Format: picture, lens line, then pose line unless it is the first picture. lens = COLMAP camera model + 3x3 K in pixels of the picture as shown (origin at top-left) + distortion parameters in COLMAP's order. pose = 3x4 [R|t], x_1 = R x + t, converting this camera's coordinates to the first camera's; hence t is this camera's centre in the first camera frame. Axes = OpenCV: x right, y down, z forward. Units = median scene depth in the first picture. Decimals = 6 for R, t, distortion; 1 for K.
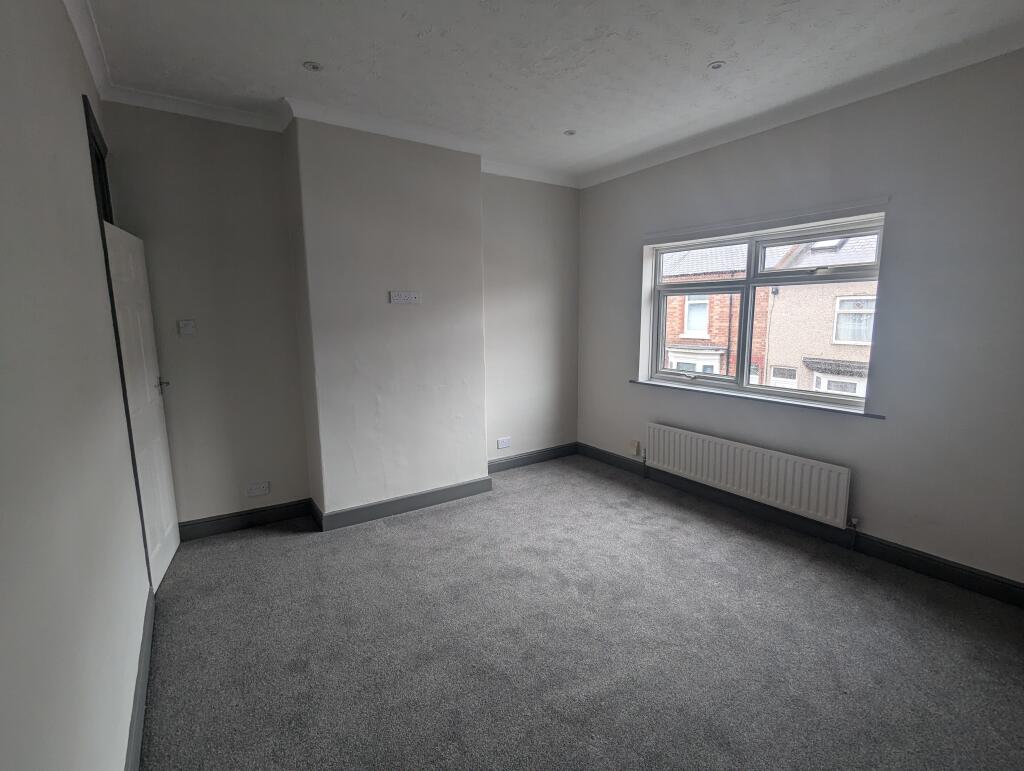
lens RADIAL K [[471.7, 0, 502.6], [0, 471.7, 378.7], [0, 0, 1]] dist [-0.001379, 0.000195]
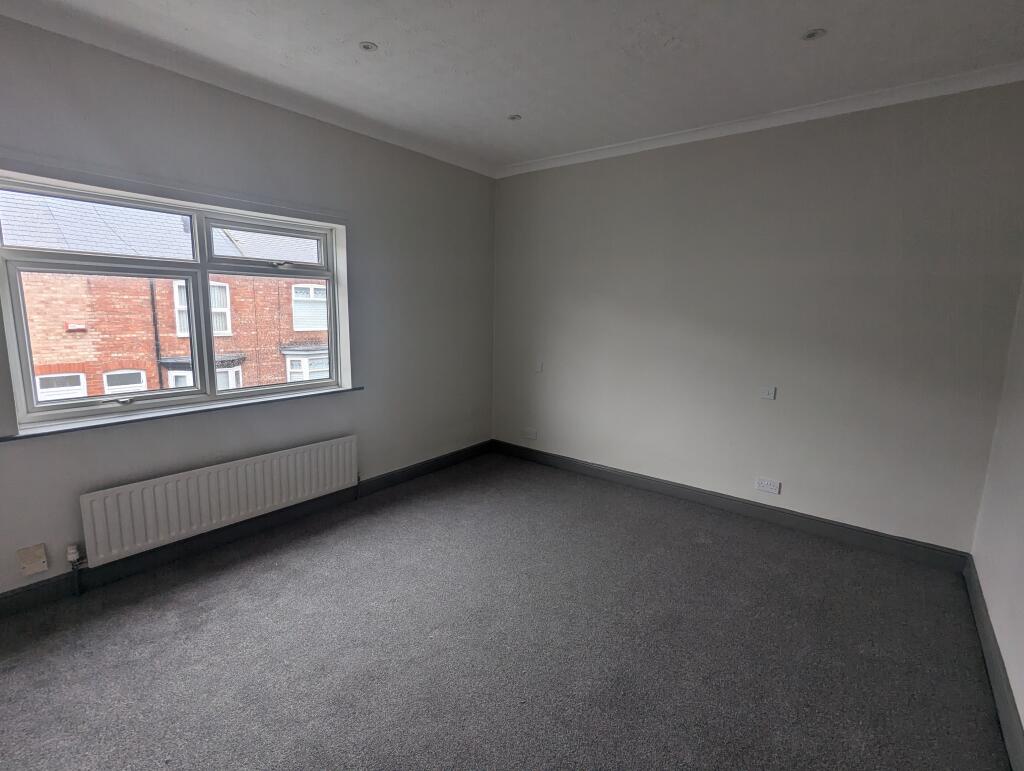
lens RADIAL K [[471.7, 0, 502.6], [0, 471.7, 378.7], [0, 0, 1]] dist [-0.001379, 0.000195]
pose [[-0.288387, -0.118215, 0.950189, -0.412724], [0.141018, 0.976285, 0.164261, -0.075747], [-0.947073, 0.181364, -0.264877, 0.748368]]
